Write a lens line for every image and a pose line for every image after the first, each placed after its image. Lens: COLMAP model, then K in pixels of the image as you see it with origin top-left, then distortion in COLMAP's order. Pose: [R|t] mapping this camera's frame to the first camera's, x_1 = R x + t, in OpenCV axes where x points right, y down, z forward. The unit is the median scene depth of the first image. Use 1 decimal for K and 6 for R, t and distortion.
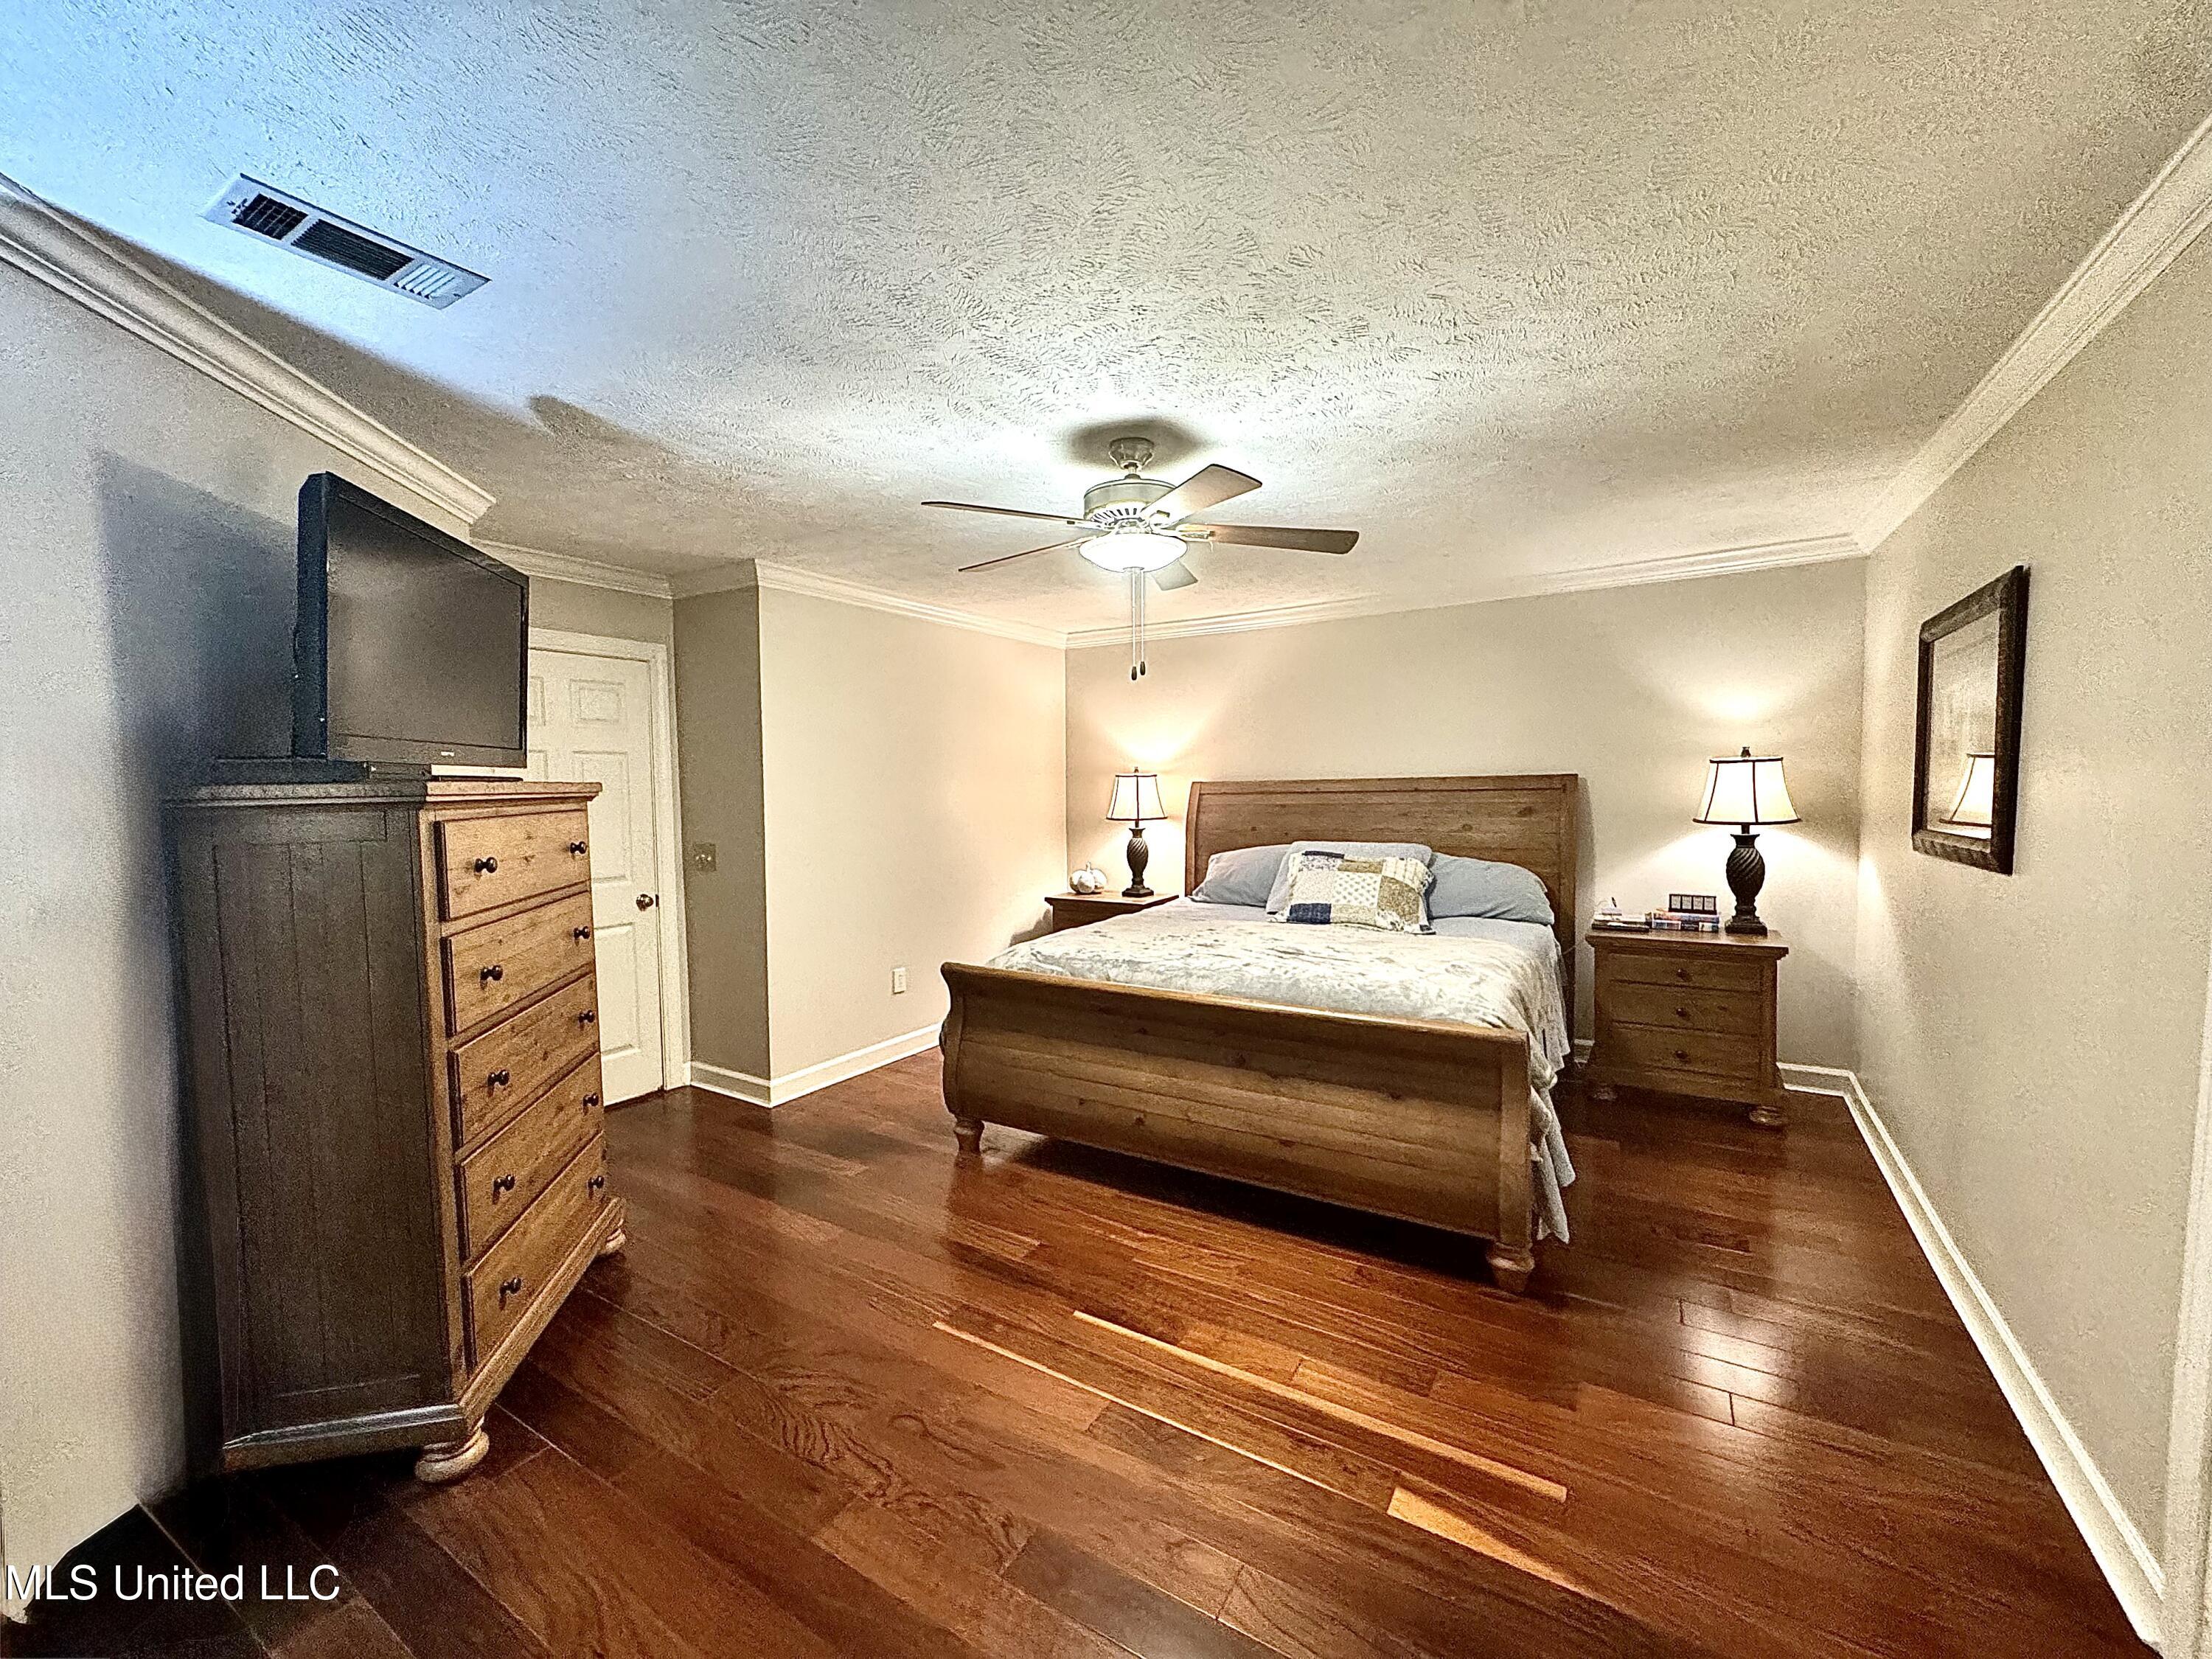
lens RADIAL K [[888.2, 0, 1108.1], [0, 888.2, 825.0], [0, 0, 1]] dist [-0.001430, -0.000136]
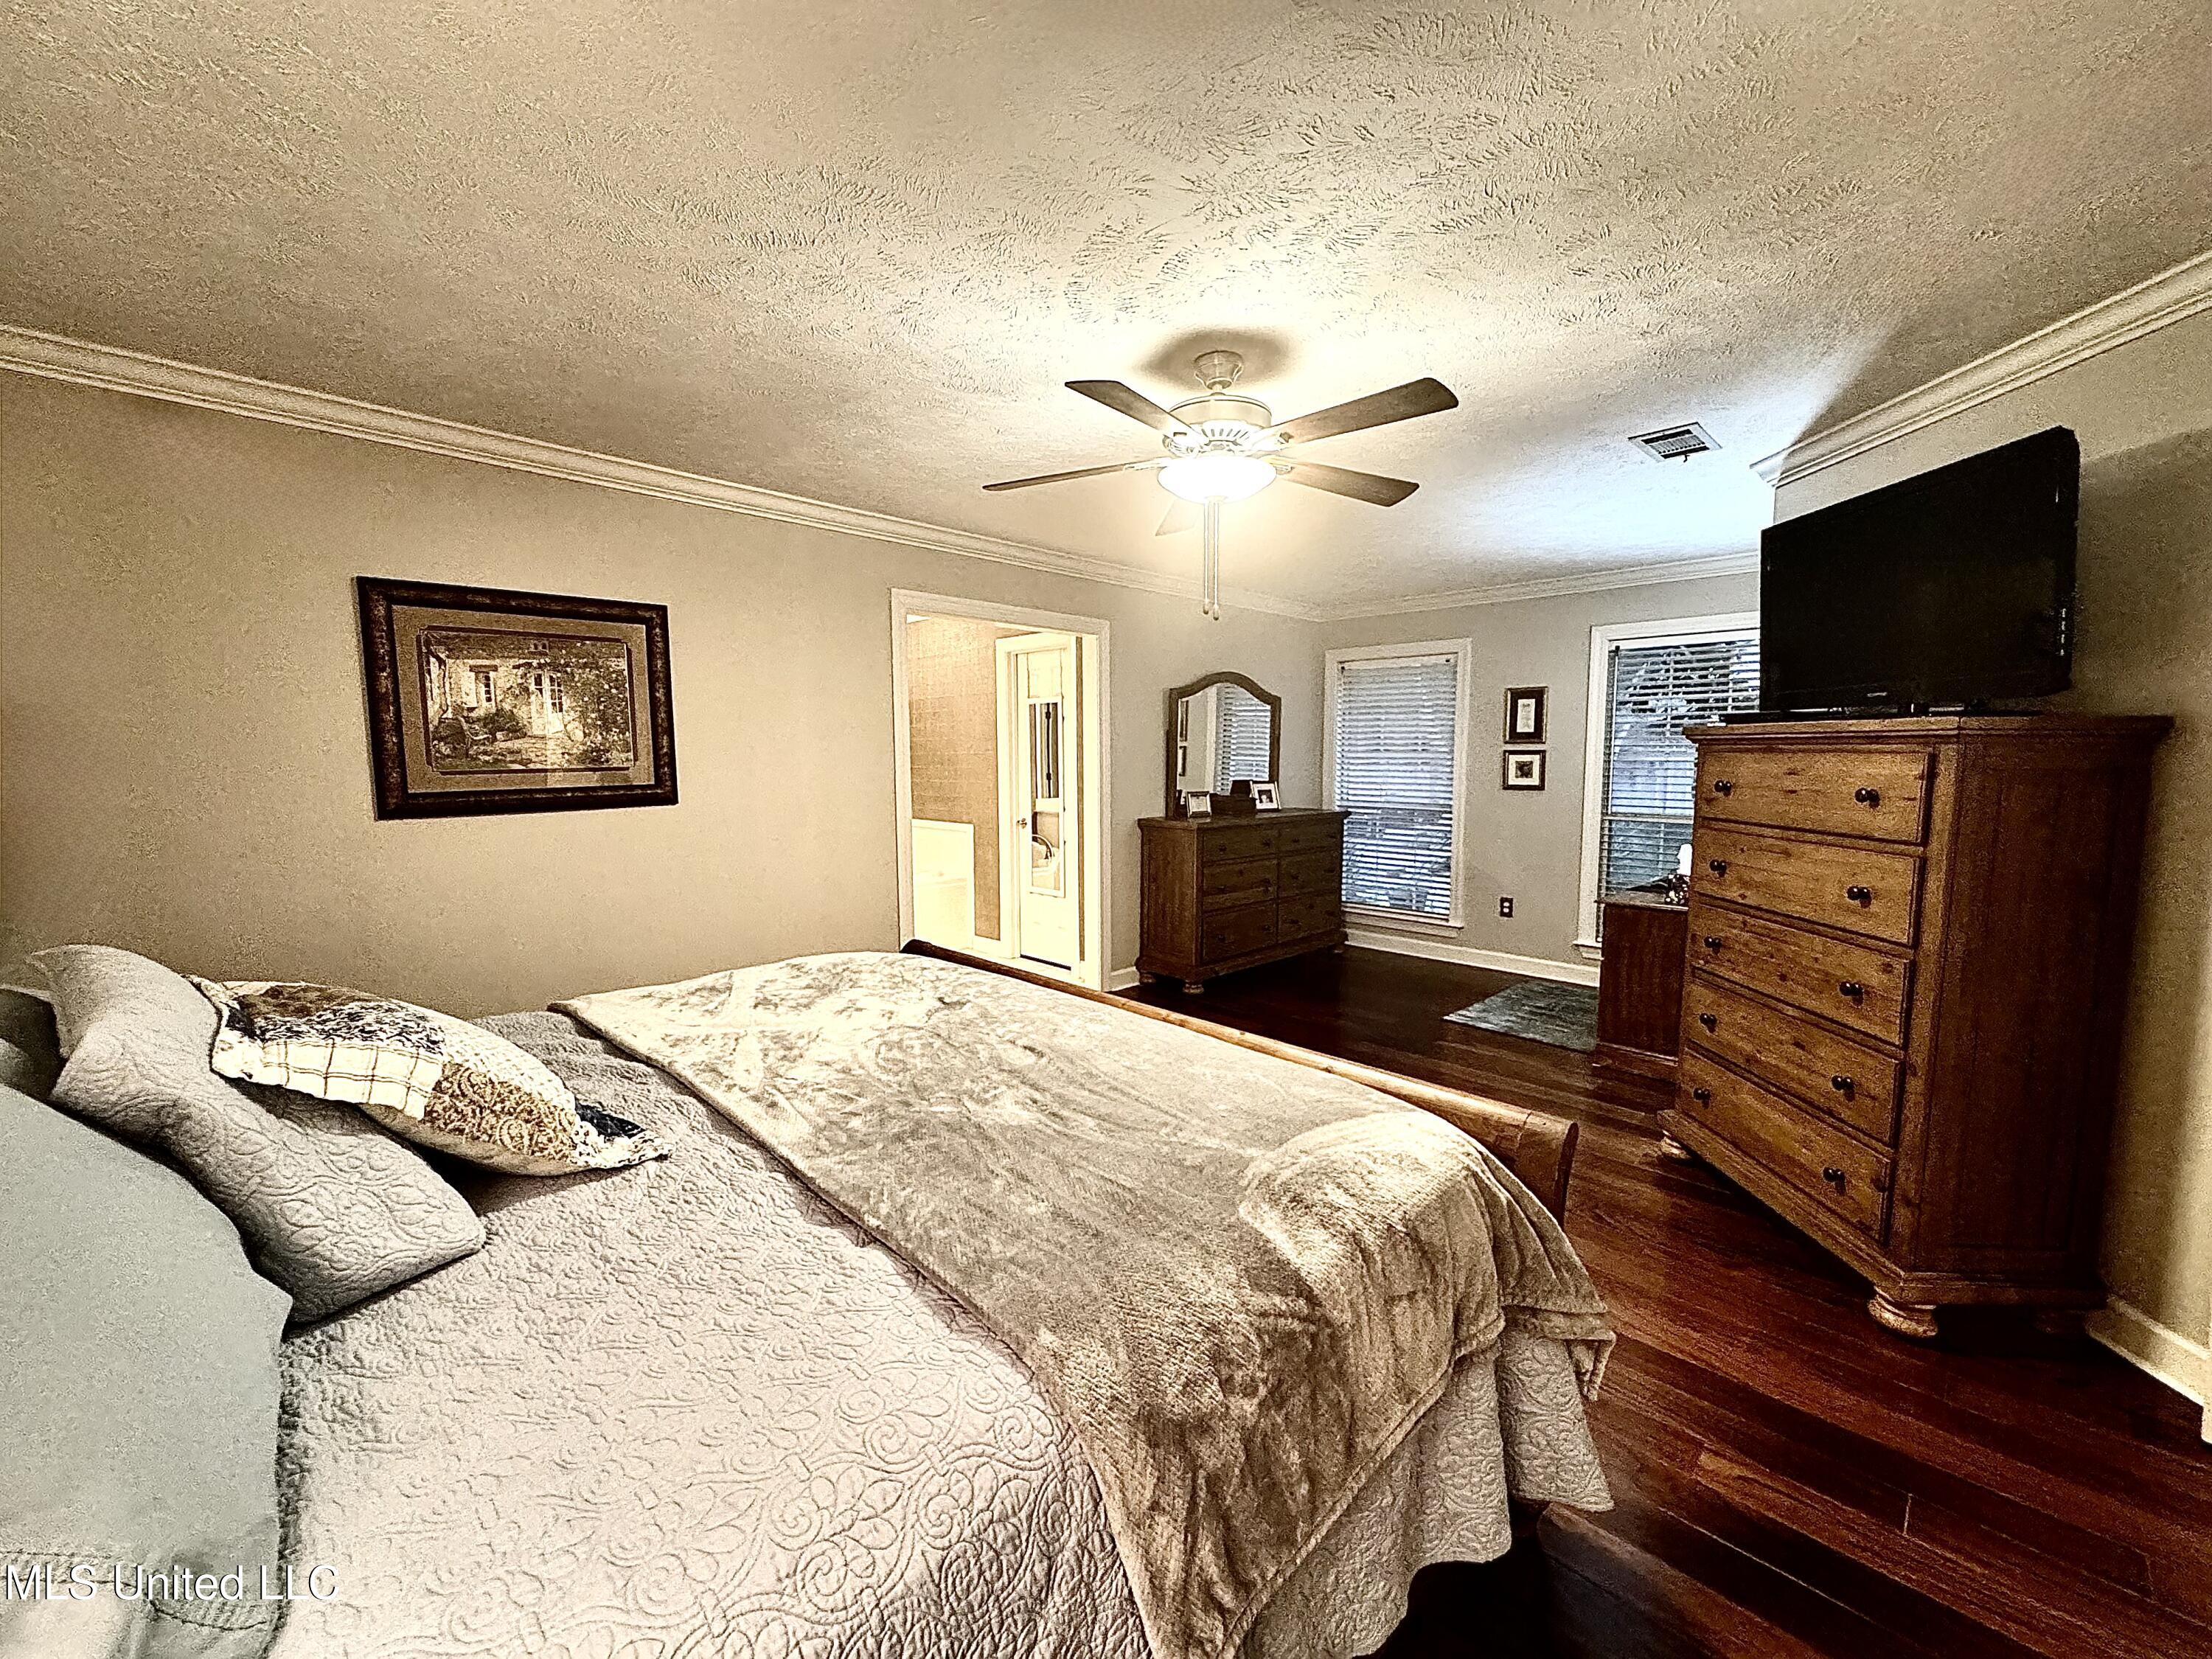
lens RADIAL K [[888.2, 0, 1104.3], [0, 888.2, 829.4], [0, 0, 1]] dist [-0.001430, -0.000136]
pose [[-0.975036, -0.017654, 0.221346, -0.078179], [0.013036, 0.990564, 0.136427, -0.092897], [-0.221665, 0.135907, -0.965605, 2.687384]]
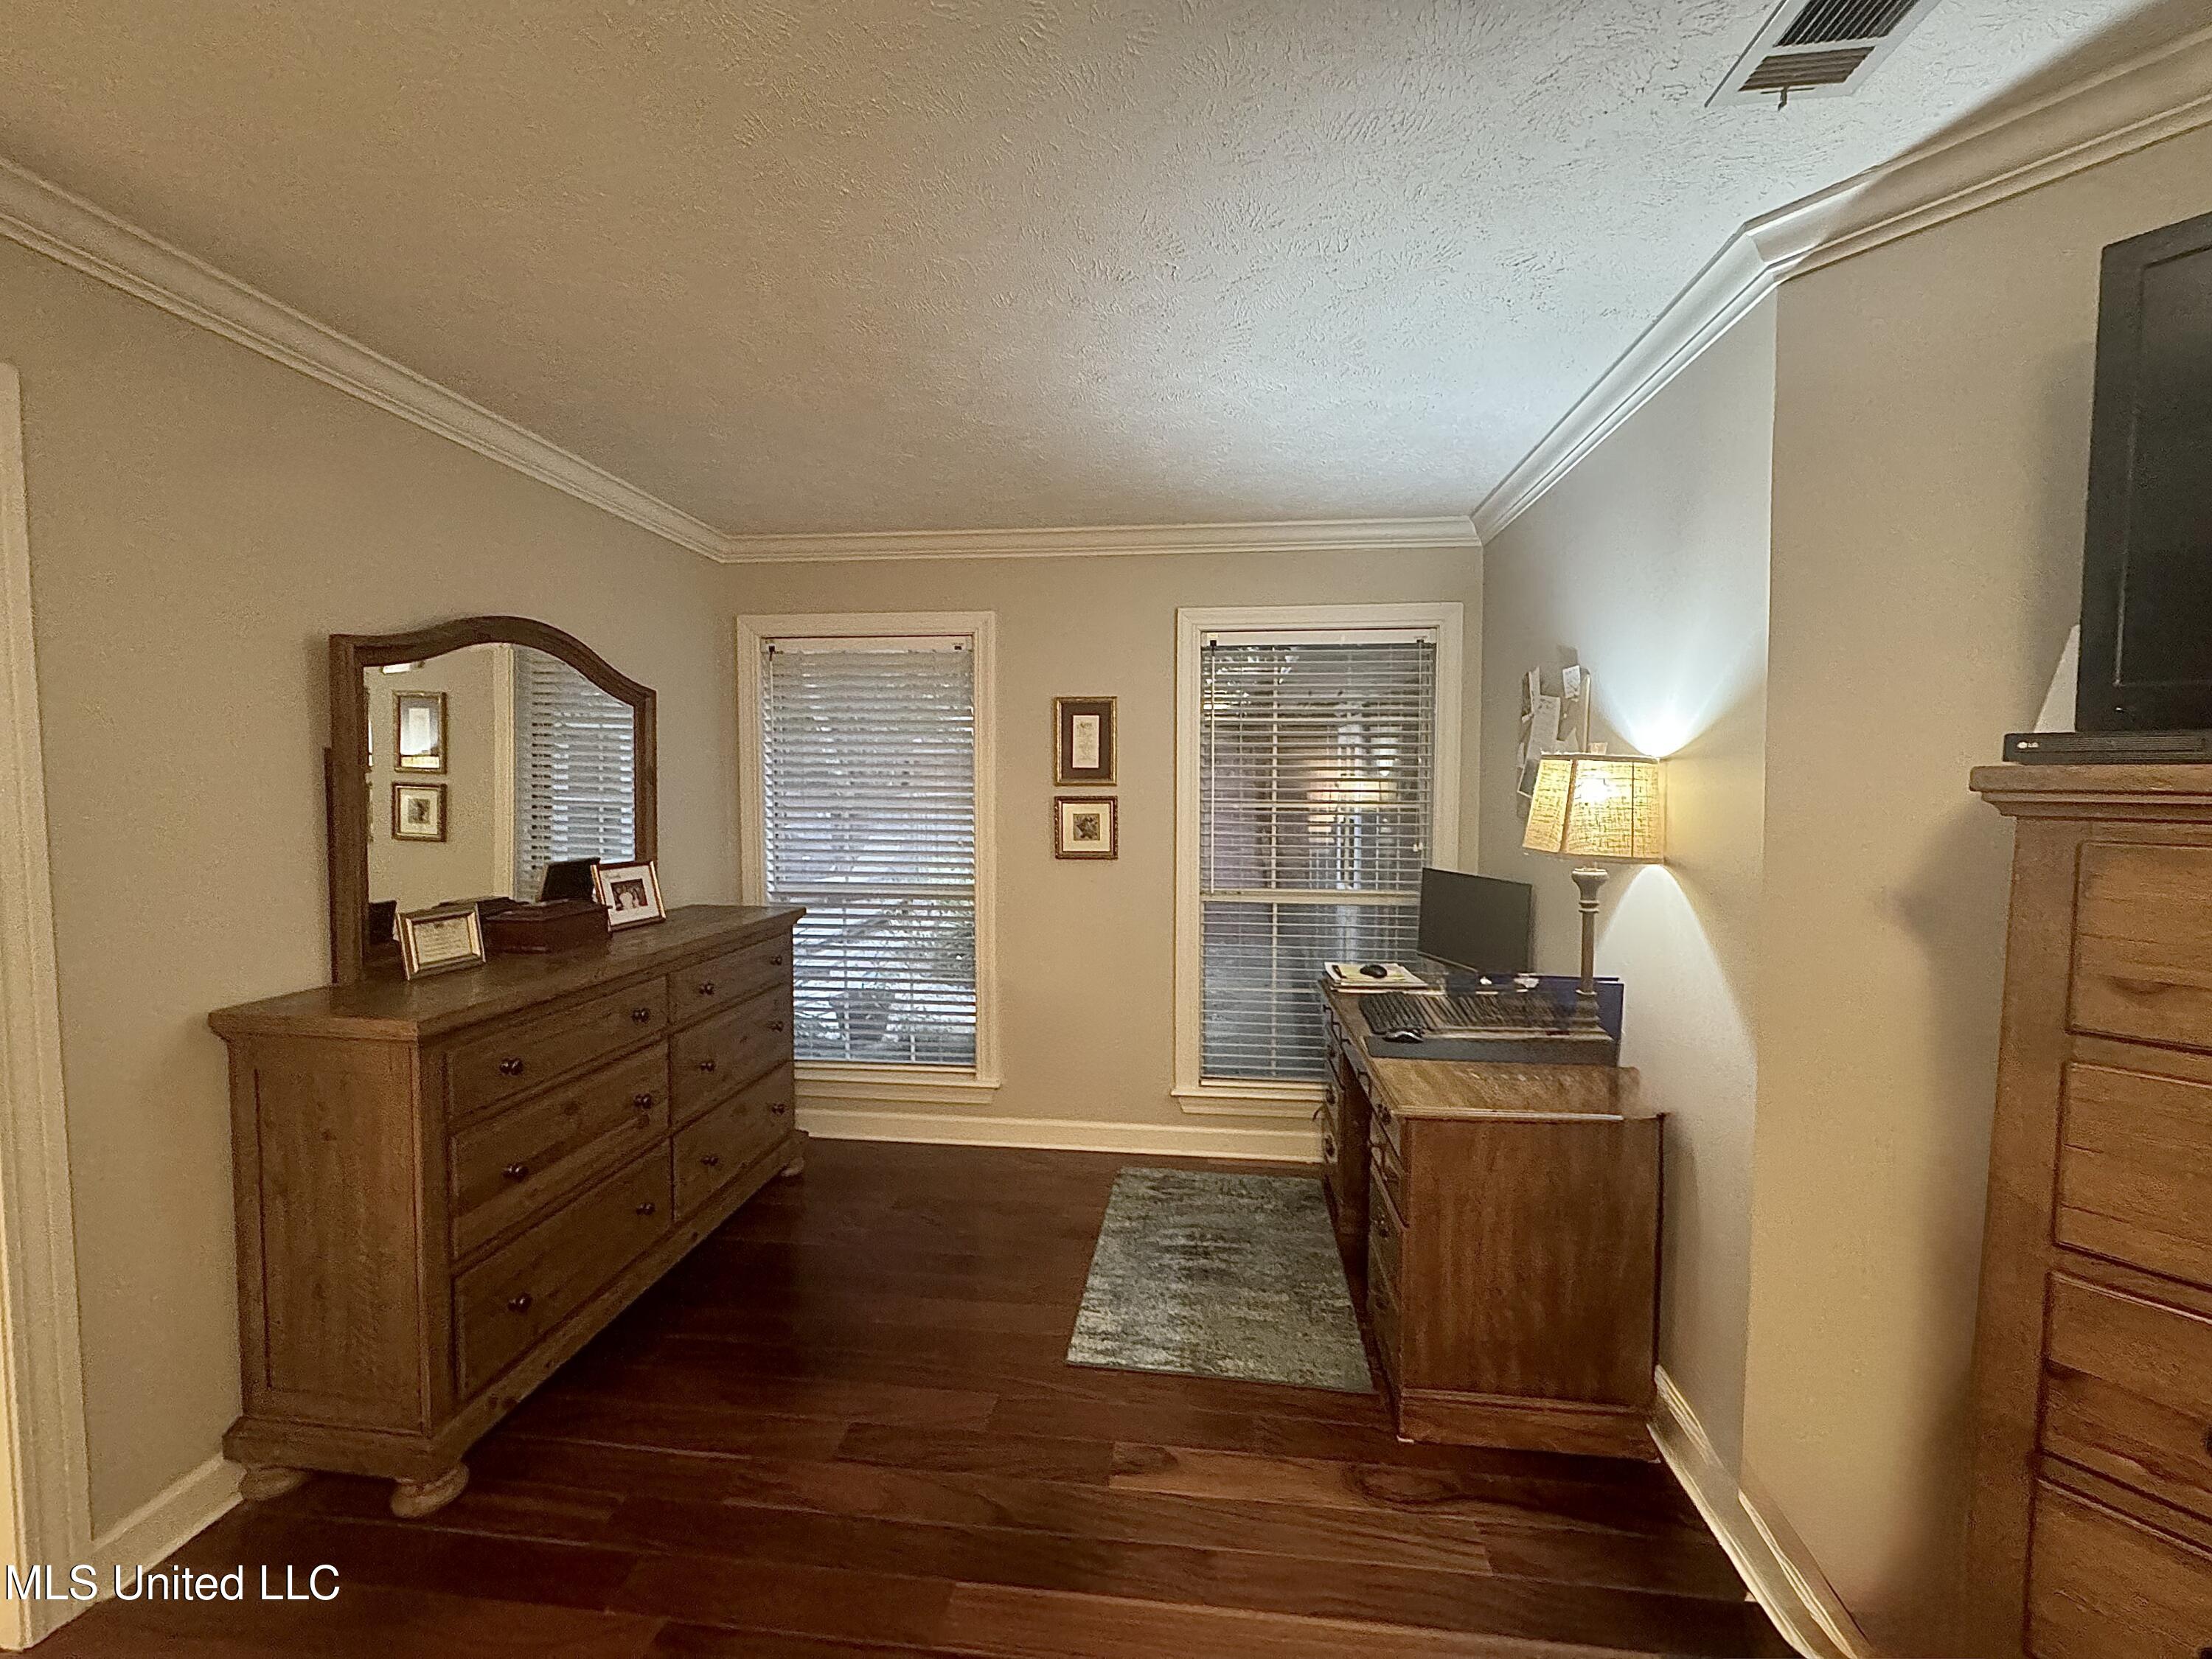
lens RADIAL K [[888.2, 0, 1103.9], [0, 888.2, 828.3], [0, 0, 1]] dist [-0.001430, -0.000136]
pose [[-0.898536, 0.022611, -0.438318, -0.001504], [-0.022612, 0.994961, 0.097680, -0.049189], [0.438318, 0.097681, -0.893497, 1.201003]]
